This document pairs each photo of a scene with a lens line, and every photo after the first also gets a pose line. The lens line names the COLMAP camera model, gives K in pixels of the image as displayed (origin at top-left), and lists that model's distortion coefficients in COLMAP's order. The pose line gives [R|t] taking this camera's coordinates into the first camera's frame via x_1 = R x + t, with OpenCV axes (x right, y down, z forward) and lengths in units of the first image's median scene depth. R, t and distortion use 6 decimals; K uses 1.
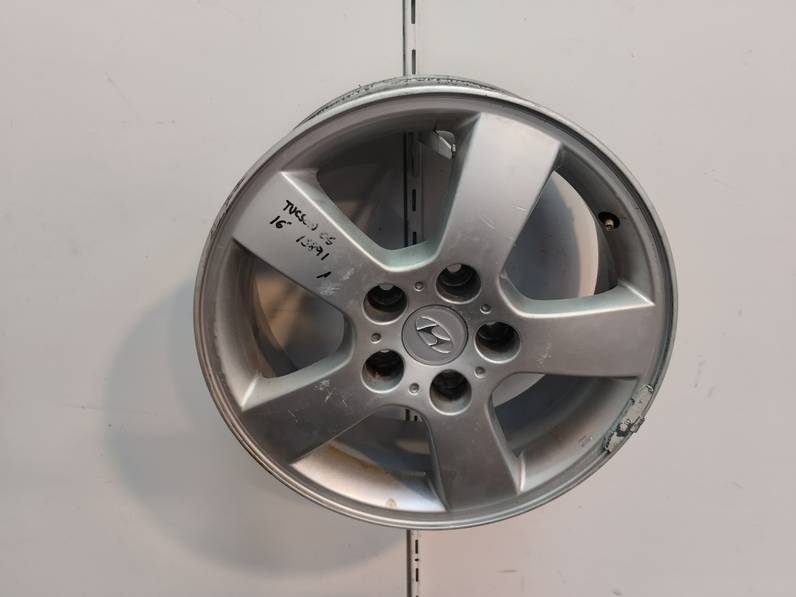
lens RADIAL K [[579.3, 0, 398.0], [0, 579.3, 298.5], [0, 0, 1]] dist [0.005398, -0.001093]
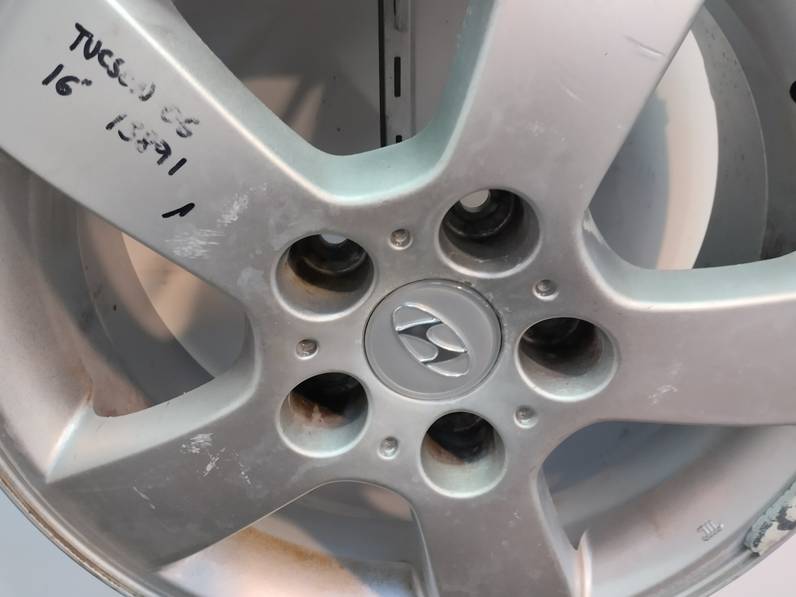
lens RADIAL K [[579.3, 0, 398.0], [0, 579.3, 298.5], [0, 0, 1]] dist [0.005398, -0.001093]
pose [[0.999847, 0.009230, 0.014886, 0.027515], [-0.010778, 0.994143, 0.107537, -0.022594], [-0.013806, -0.107681, 0.994090, 0.535566]]
